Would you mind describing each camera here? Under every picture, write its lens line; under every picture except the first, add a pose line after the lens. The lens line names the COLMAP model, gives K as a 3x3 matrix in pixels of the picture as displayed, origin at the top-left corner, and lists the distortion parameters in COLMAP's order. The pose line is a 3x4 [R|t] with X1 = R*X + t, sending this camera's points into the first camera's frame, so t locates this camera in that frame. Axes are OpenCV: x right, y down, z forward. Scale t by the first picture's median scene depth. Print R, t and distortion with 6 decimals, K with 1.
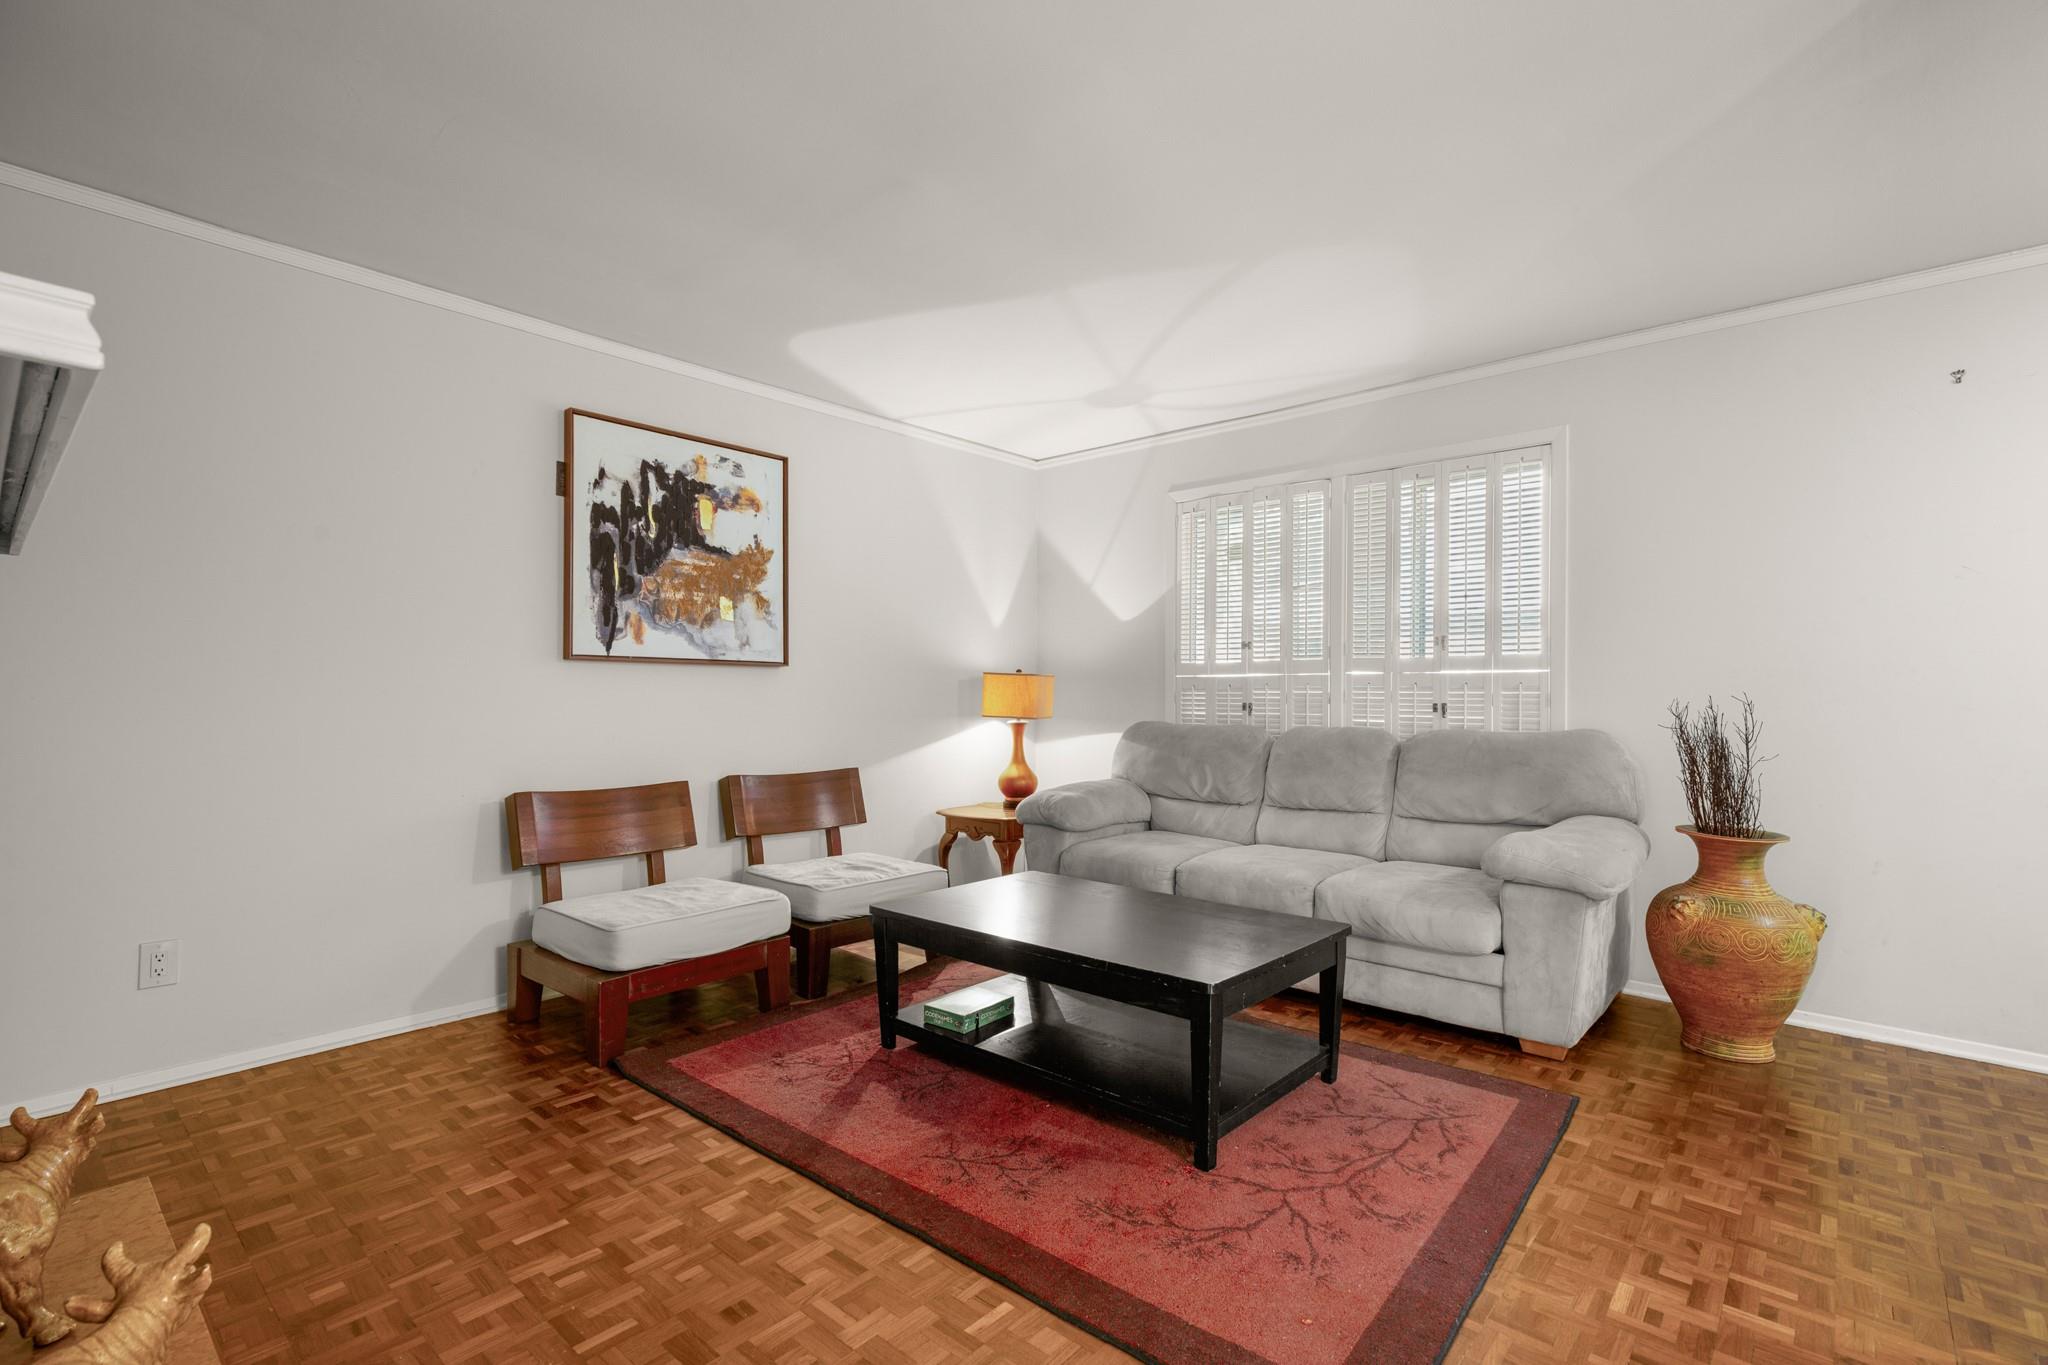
lens RADIAL K [[929.0, 0, 1046.0], [0, 929.0, 684.1], [0, 0, 1]] dist [-0.010438, 0.002592]
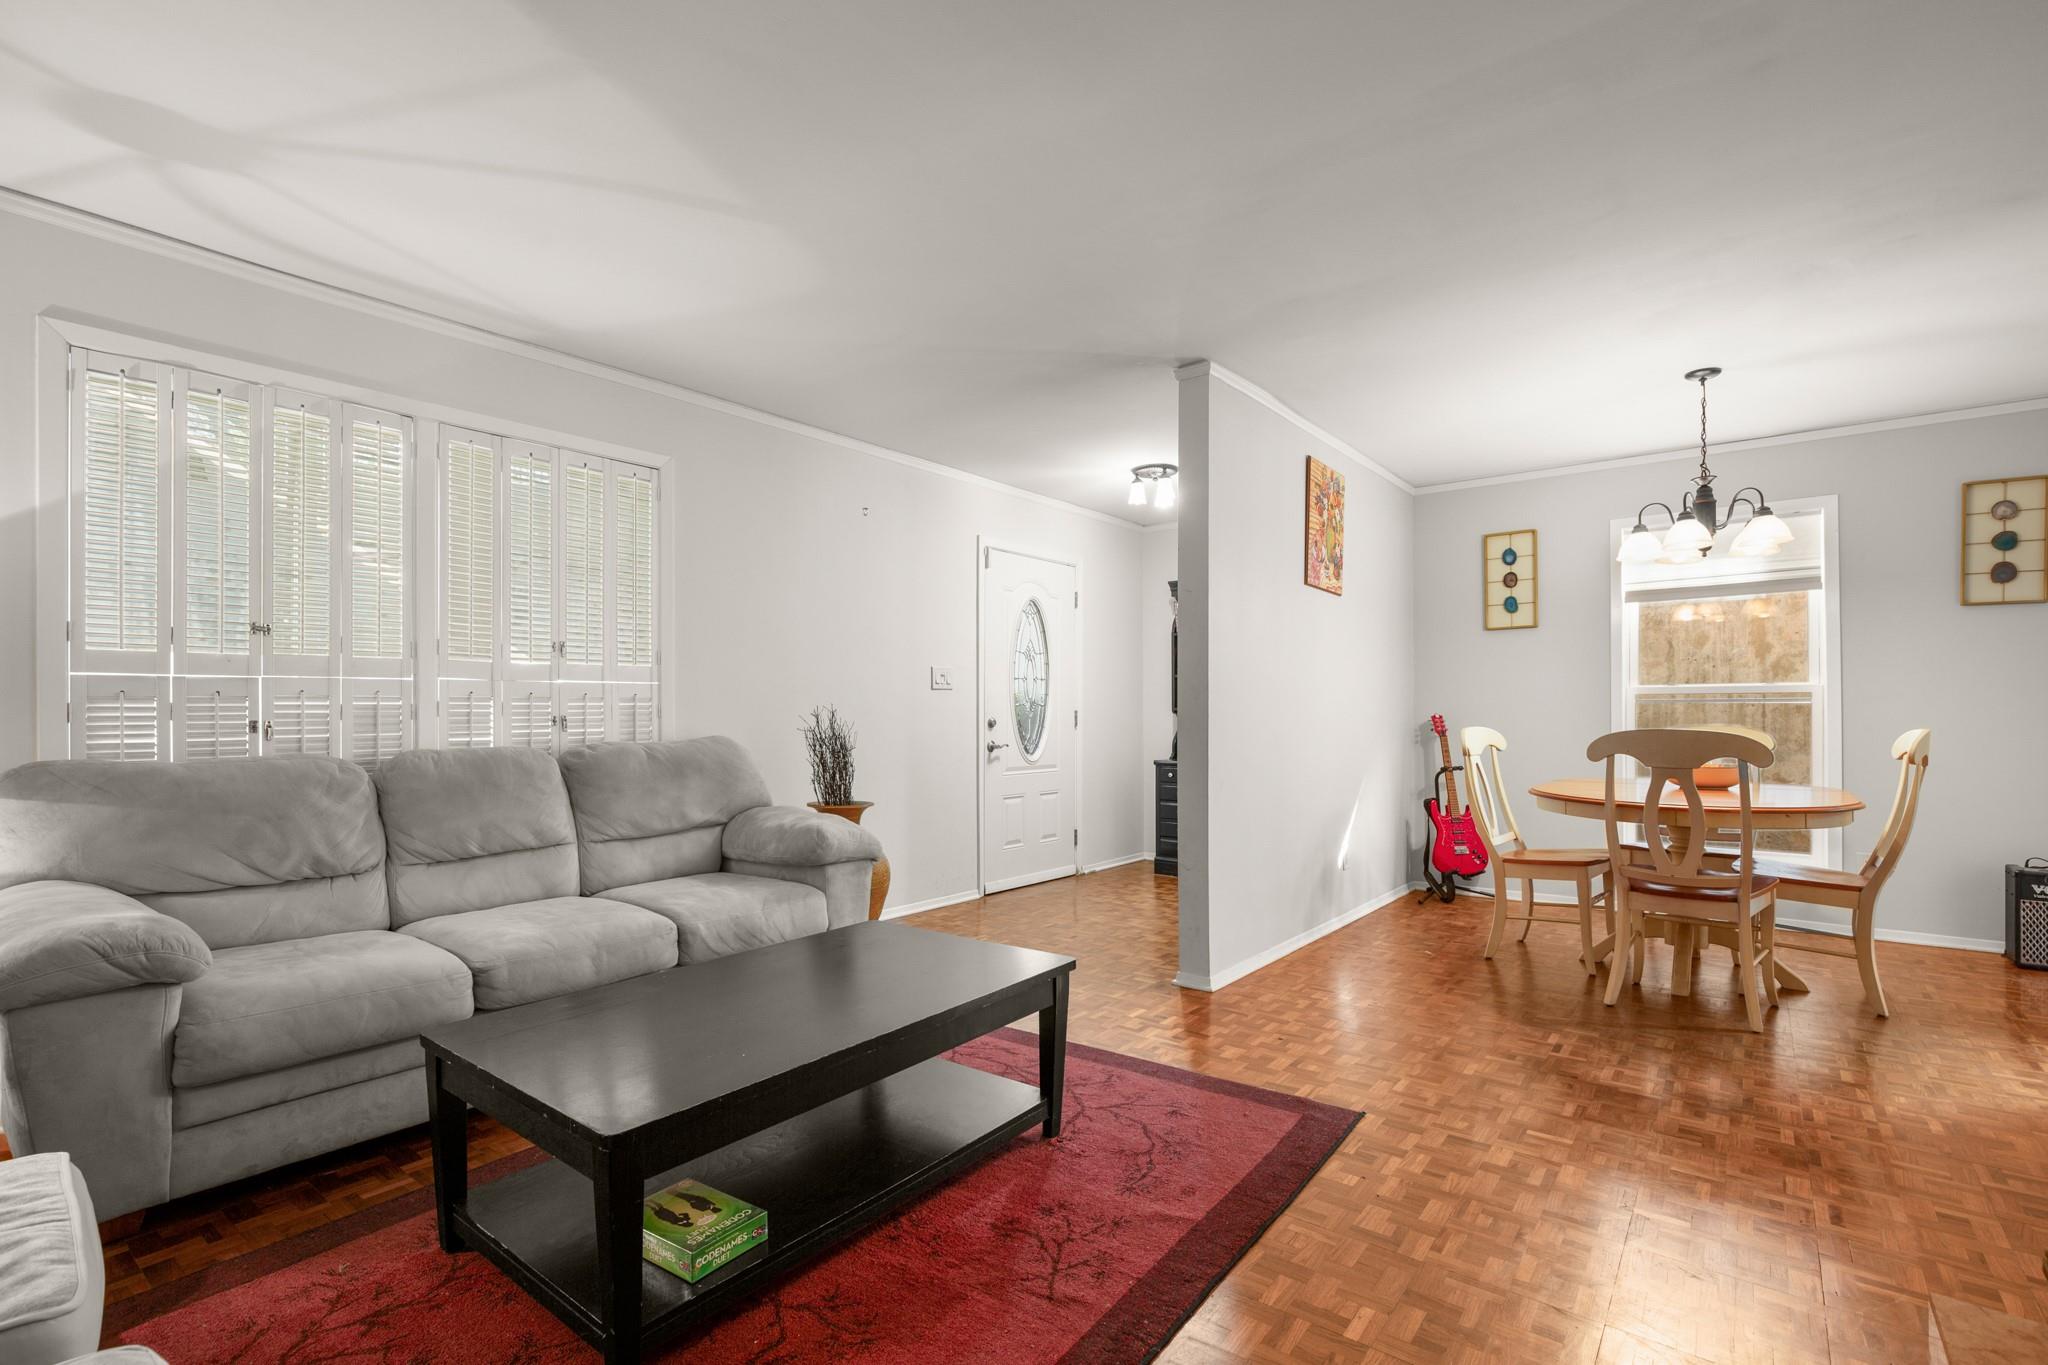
lens RADIAL K [[929.0, 0, 1026.8], [0, 929.0, 704.7], [0, 0, 1]] dist [-0.010438, 0.002592]
pose [[-0.051220, -0.000085, 0.998687, -0.530028], [-0.008418, 0.999965, -0.000346, 0.006634], [-0.998652, -0.008425, -0.051219, 0.622511]]
